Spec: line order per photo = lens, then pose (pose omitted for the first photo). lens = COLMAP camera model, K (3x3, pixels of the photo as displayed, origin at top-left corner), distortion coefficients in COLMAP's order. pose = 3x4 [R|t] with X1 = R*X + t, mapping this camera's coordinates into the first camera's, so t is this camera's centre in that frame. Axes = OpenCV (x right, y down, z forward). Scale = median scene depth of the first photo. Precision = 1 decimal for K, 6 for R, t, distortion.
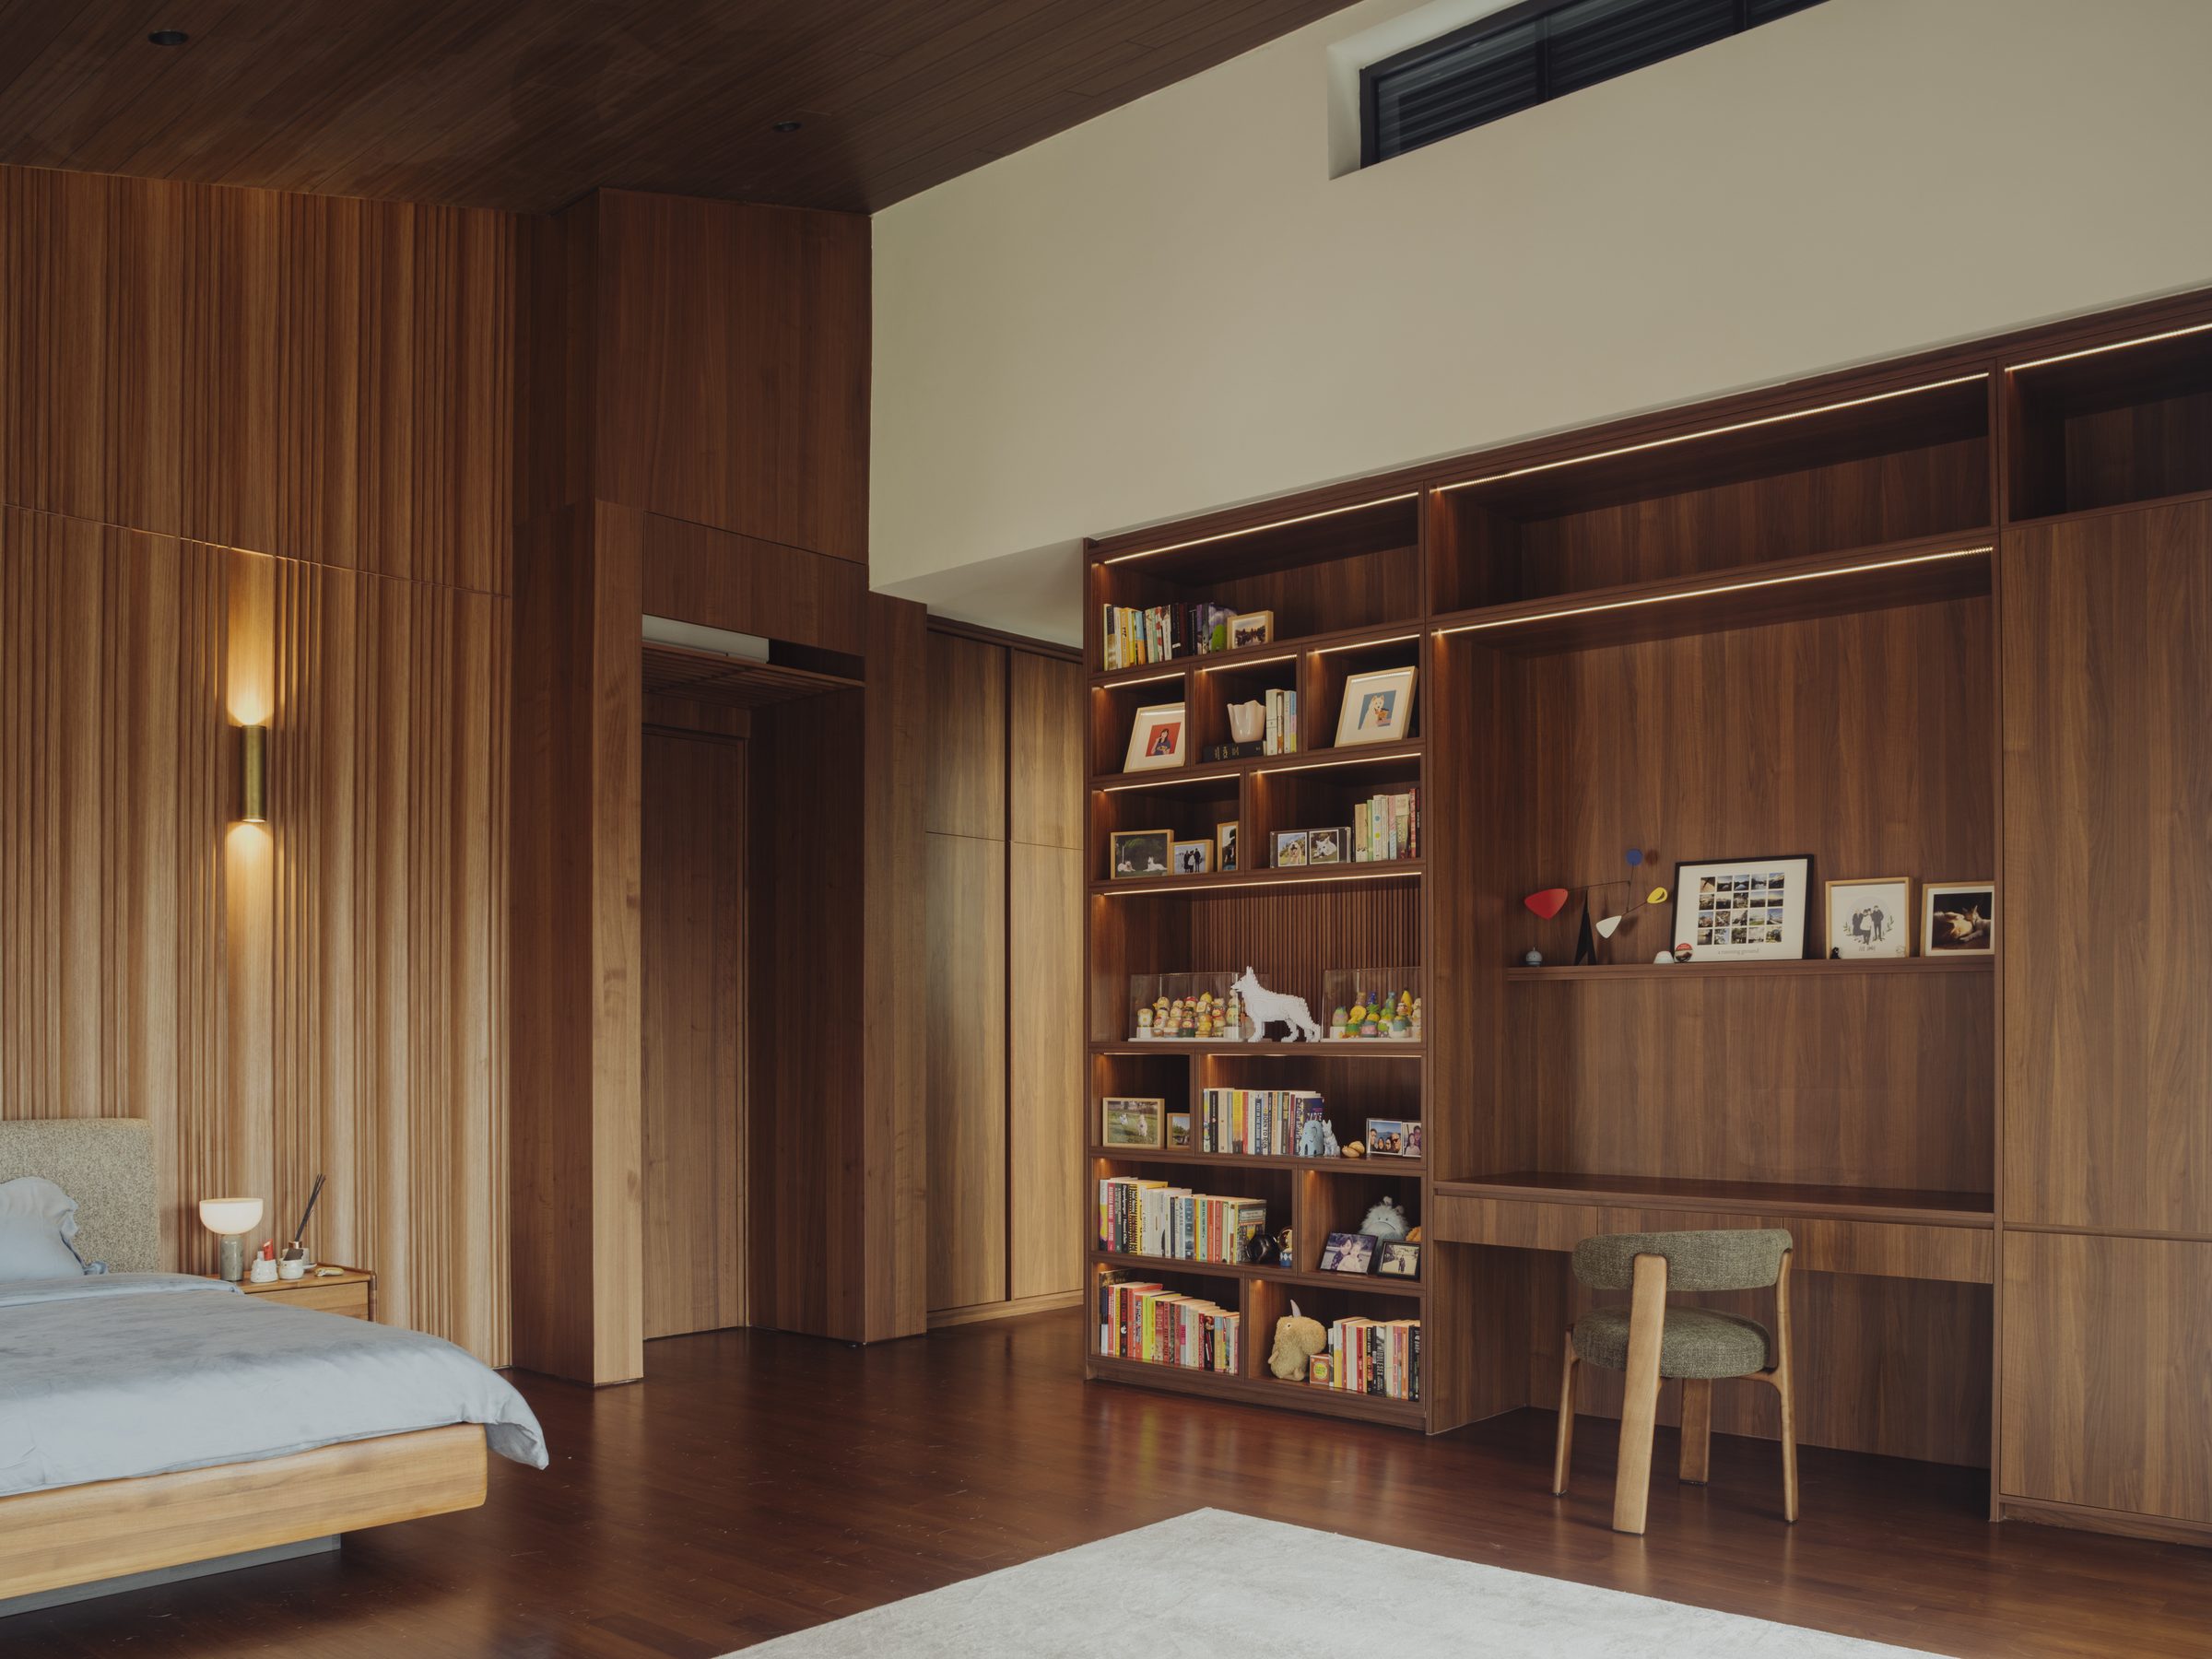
lens RADIAL K [[1903.5, 0, 1108.0], [0, 1903.5, 1024.7], [0, 0, 1]] dist [0.039380, 0.106185]
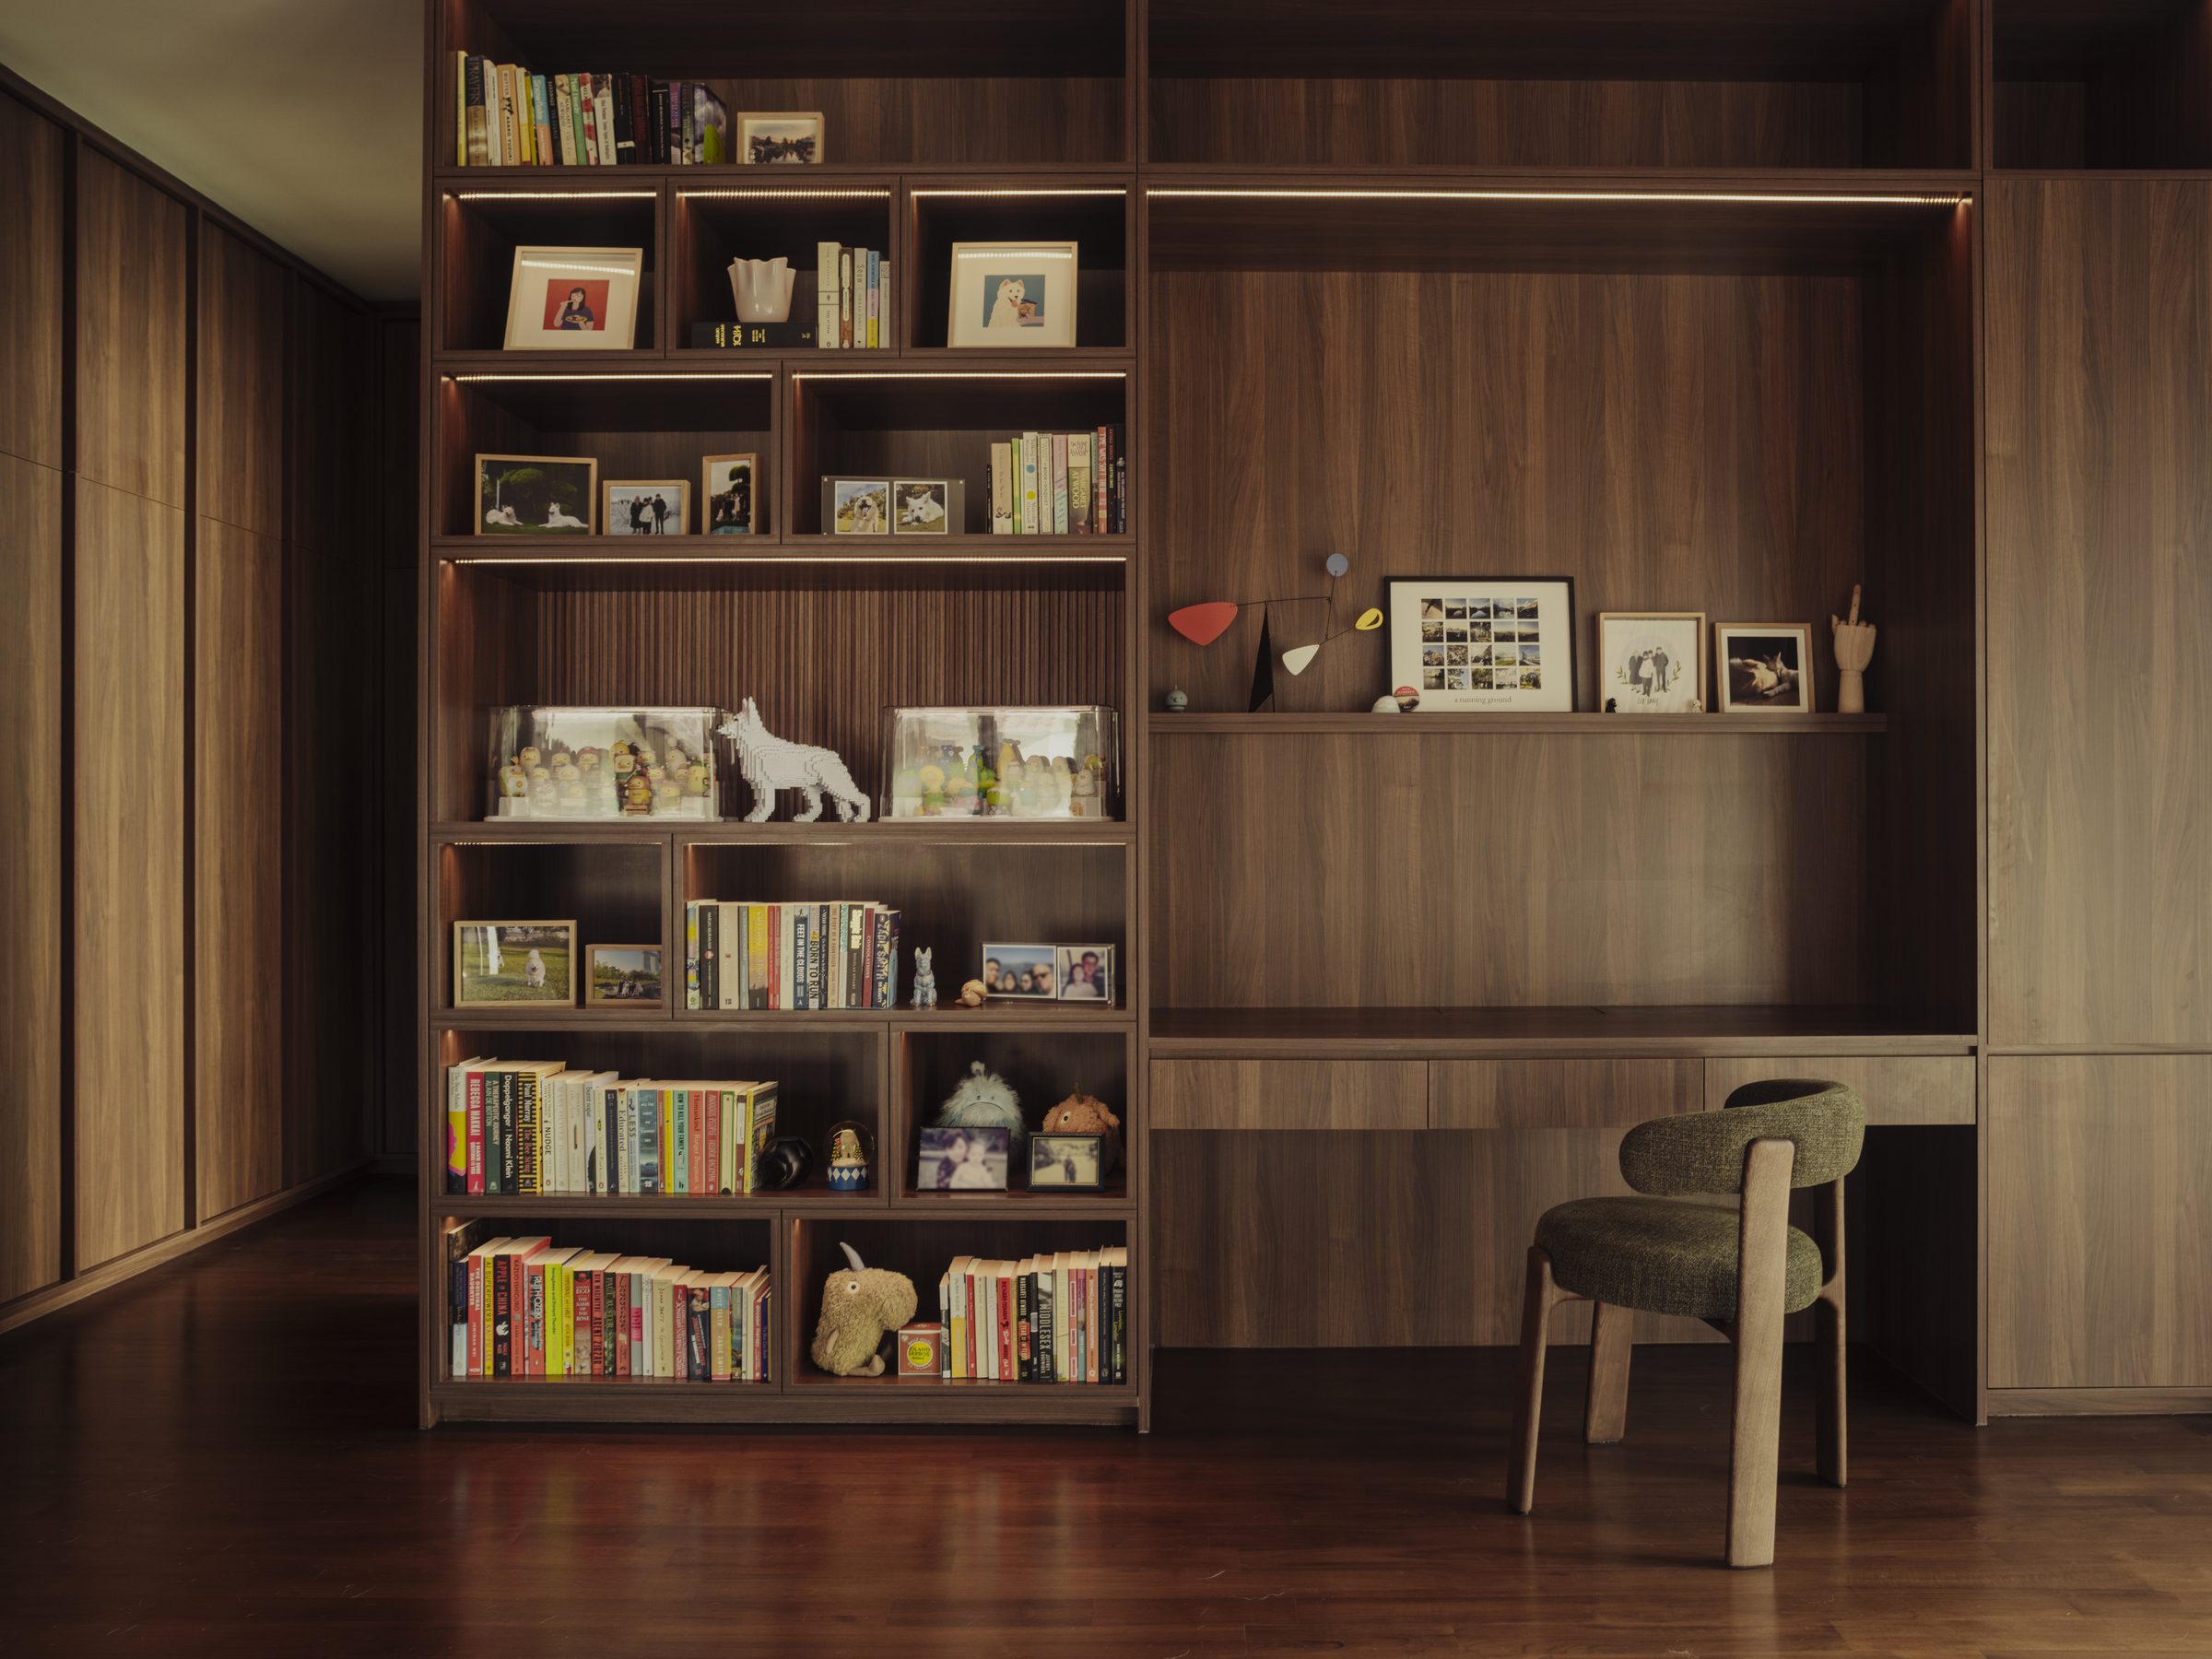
lens RADIAL K [[1871.2, 0, 1108.5], [0, 1871.2, 799.7], [0, 0, 1]] dist [-0.013730, 0.007010]
pose [[0.759914, 0.007427, 0.649981, -0.222688], [-0.003713, 0.999968, -0.007085, 0.005628], [-0.650013, 0.002971, 0.759918, 0.469334]]
